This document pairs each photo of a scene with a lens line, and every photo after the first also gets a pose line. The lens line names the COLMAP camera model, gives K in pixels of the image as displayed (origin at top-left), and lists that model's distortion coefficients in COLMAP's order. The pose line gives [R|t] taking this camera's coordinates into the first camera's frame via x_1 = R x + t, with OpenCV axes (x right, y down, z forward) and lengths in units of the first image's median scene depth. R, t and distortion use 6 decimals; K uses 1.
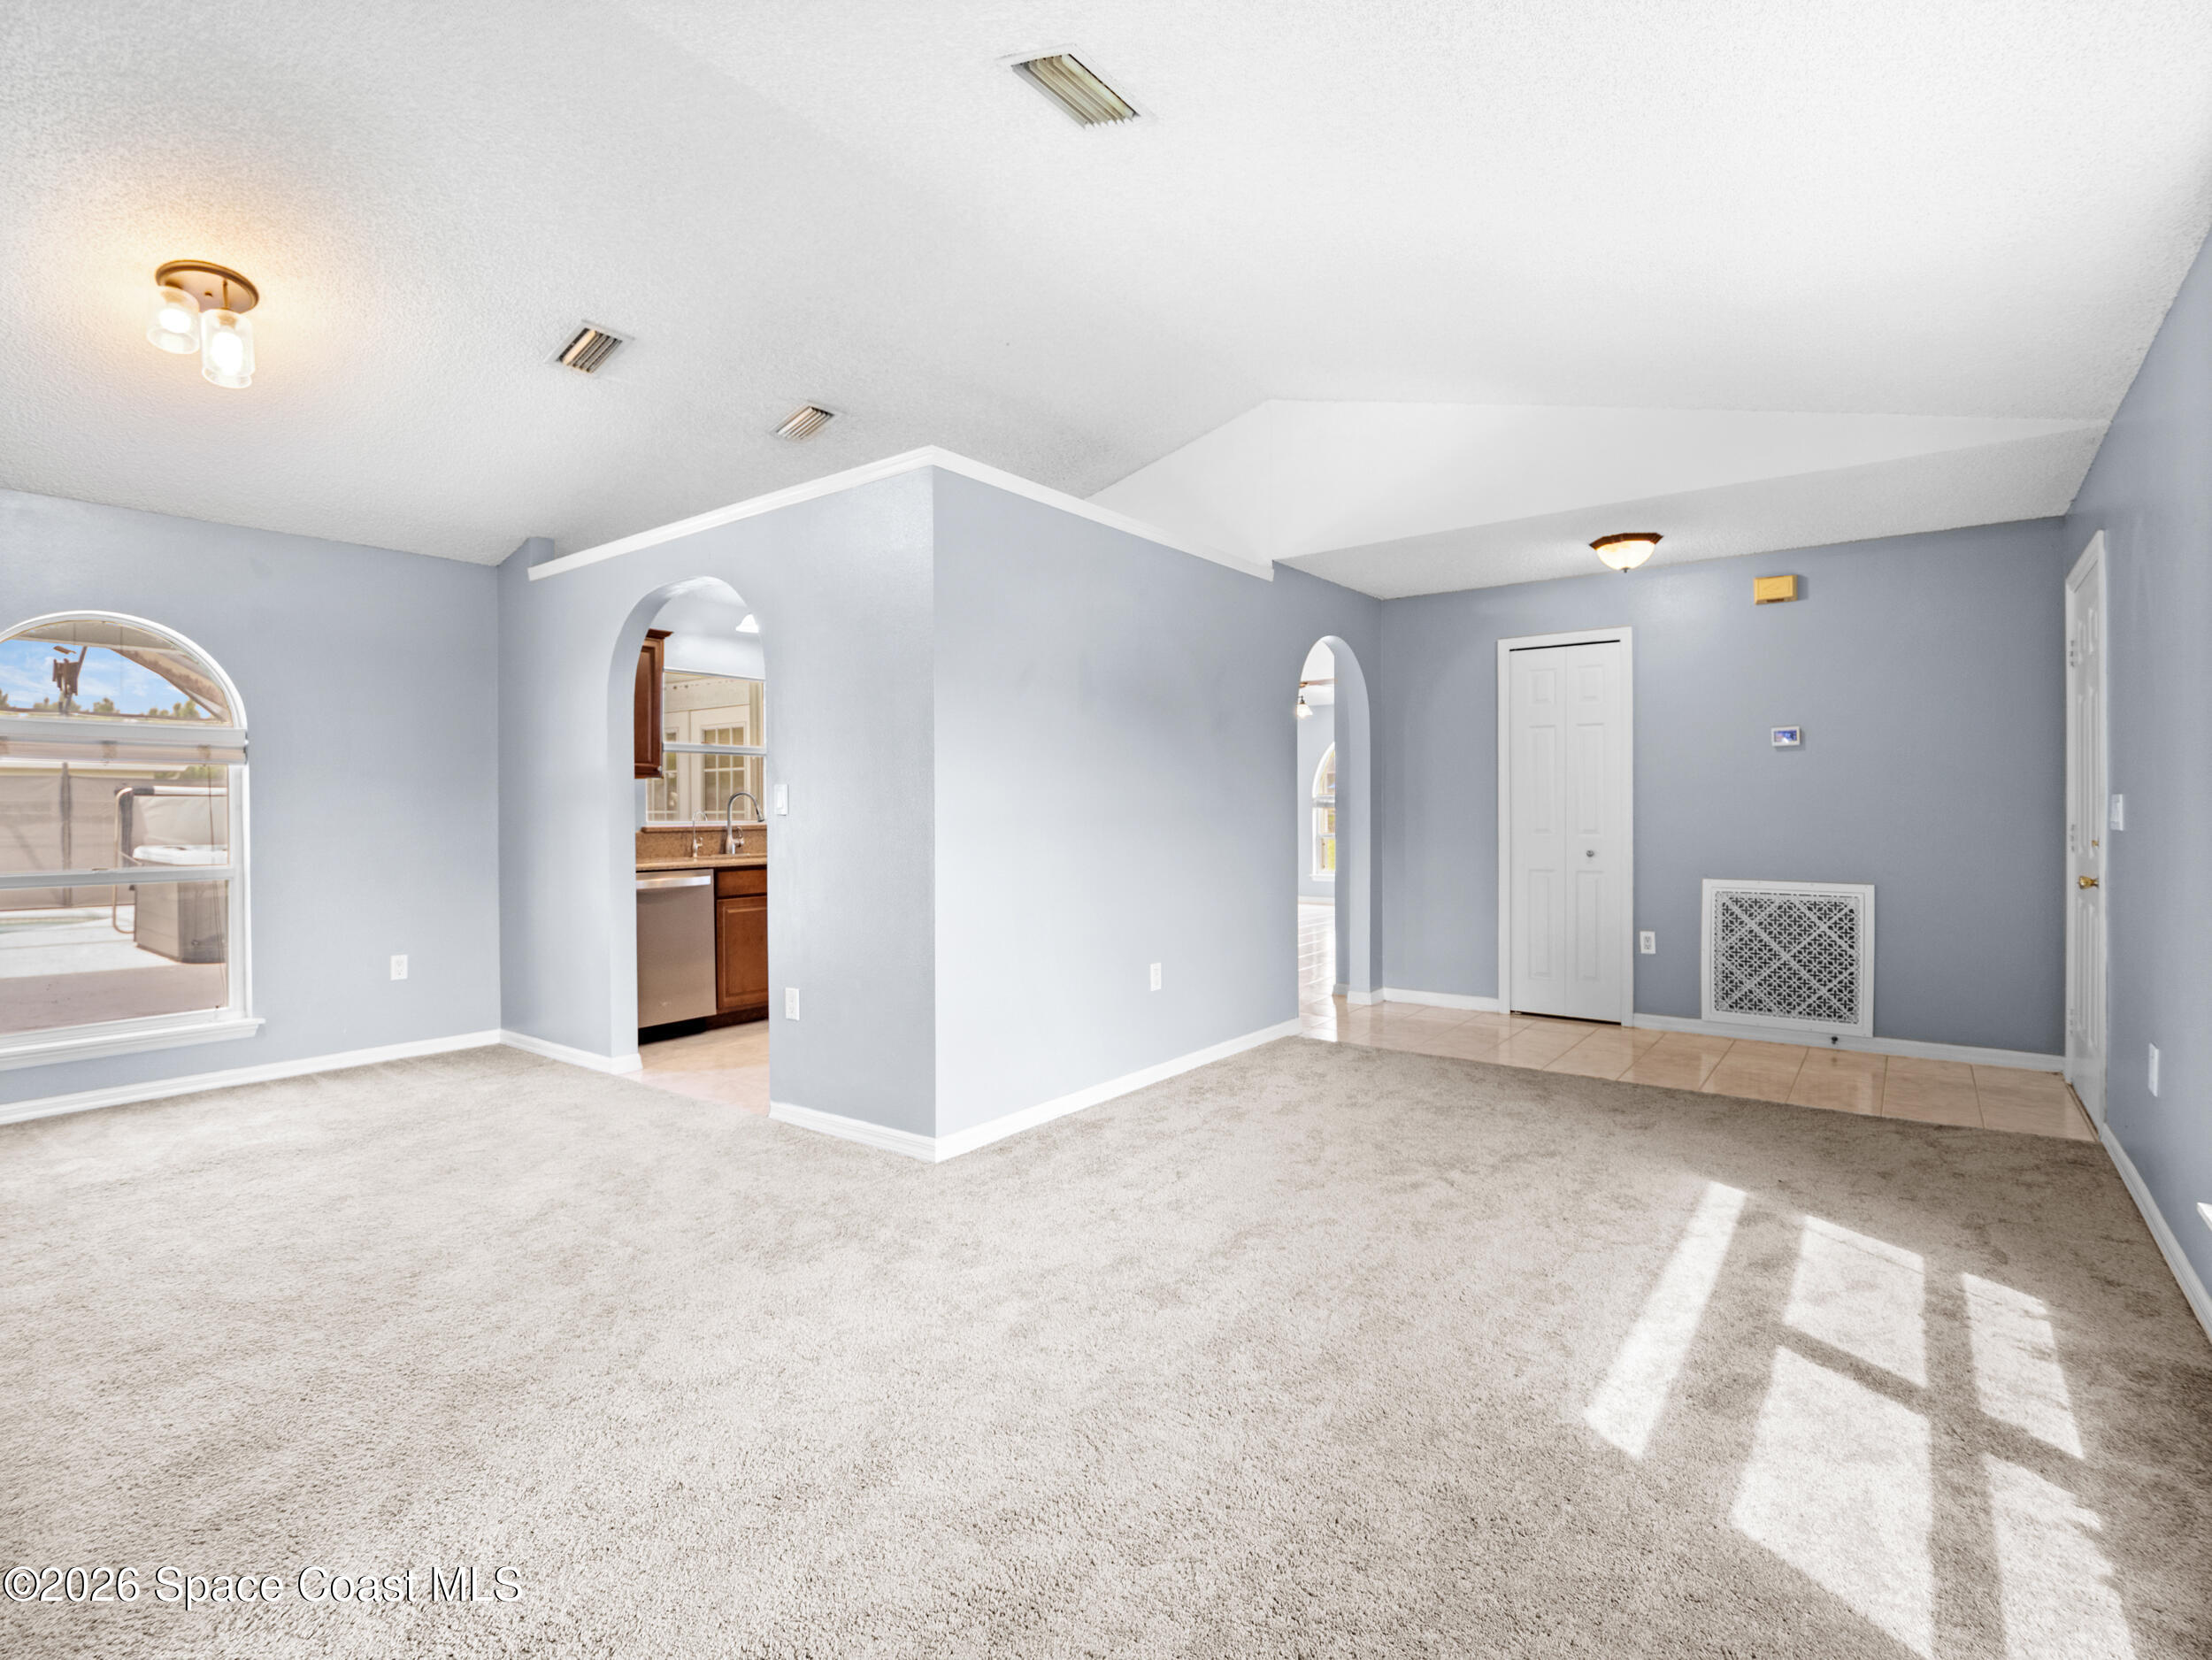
lens RADIAL K [[1087.5, 0, 1097.9], [0, 1087.5, 815.8], [0, 0, 1]] dist [-0.013629, -0.001027]
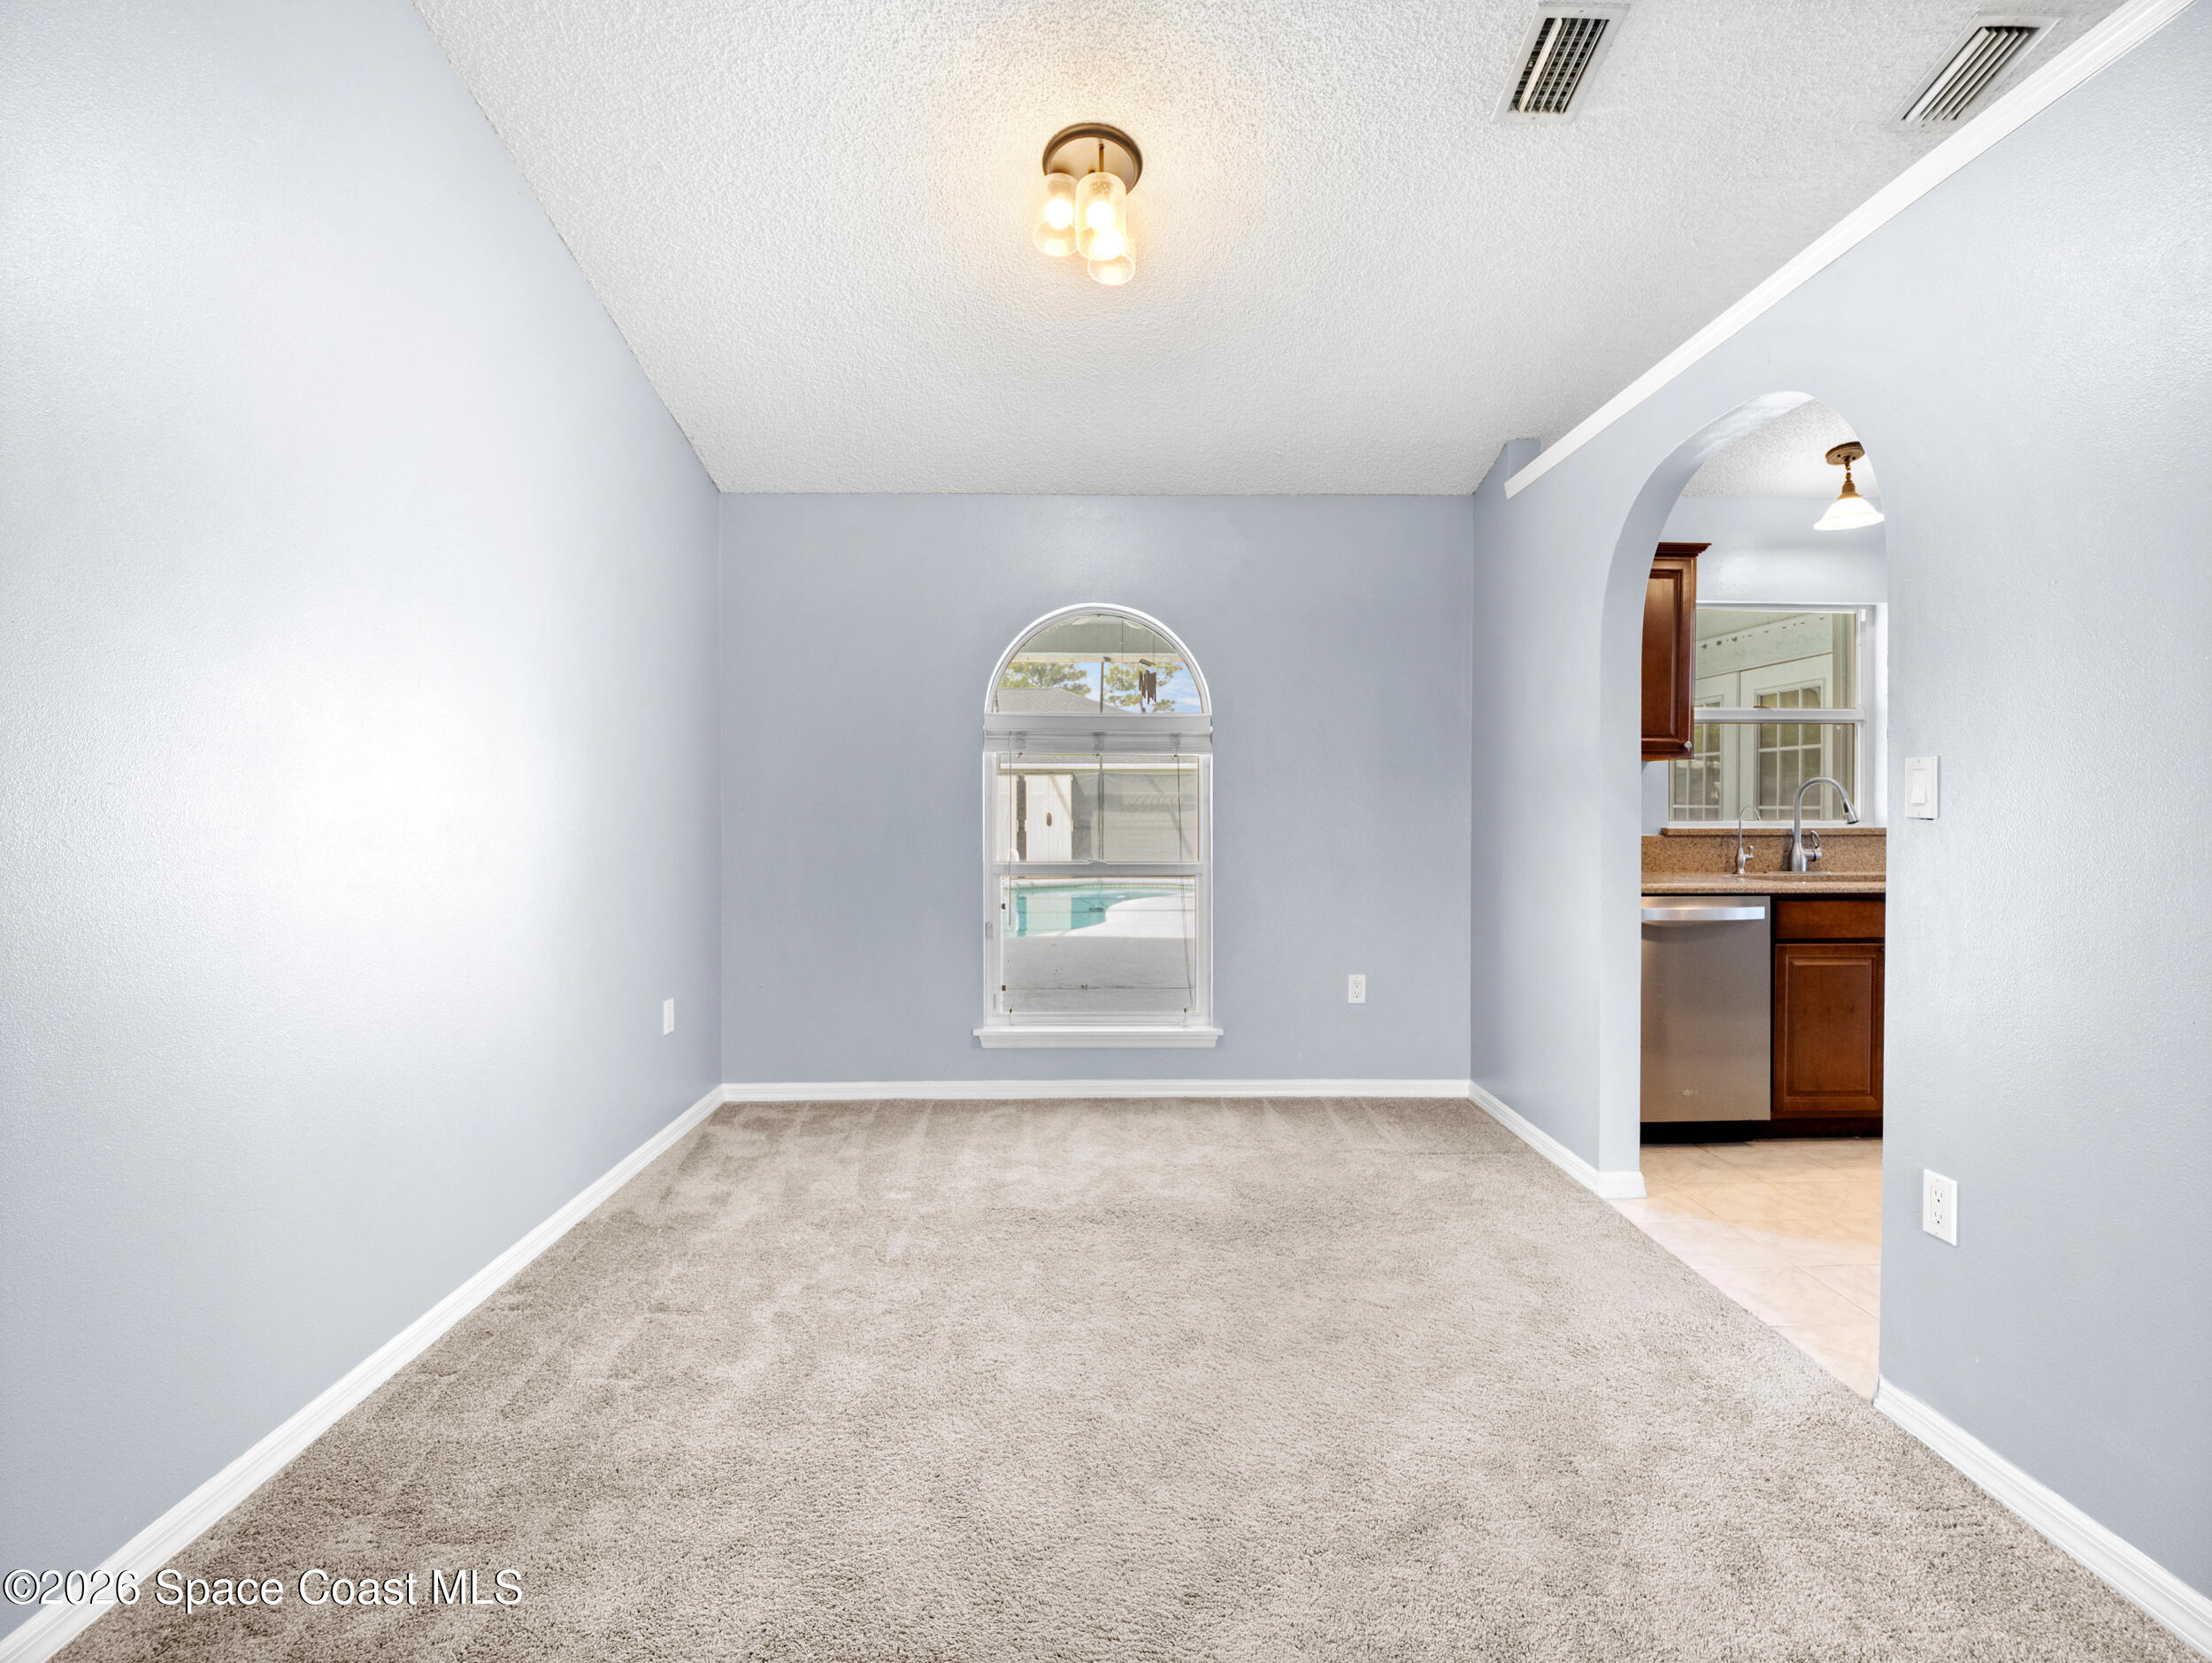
lens RADIAL K [[1087.3, 0, 1097.9], [0, 1087.3, 817.3], [0, 0, 1]] dist [-0.013629, -0.001027]
pose [[0.623862, 0.015545, -0.781380, -0.109552], [-0.008957, 0.999879, 0.012741, -0.003187], [0.781483, -0.000950, 0.623926, 0.307491]]
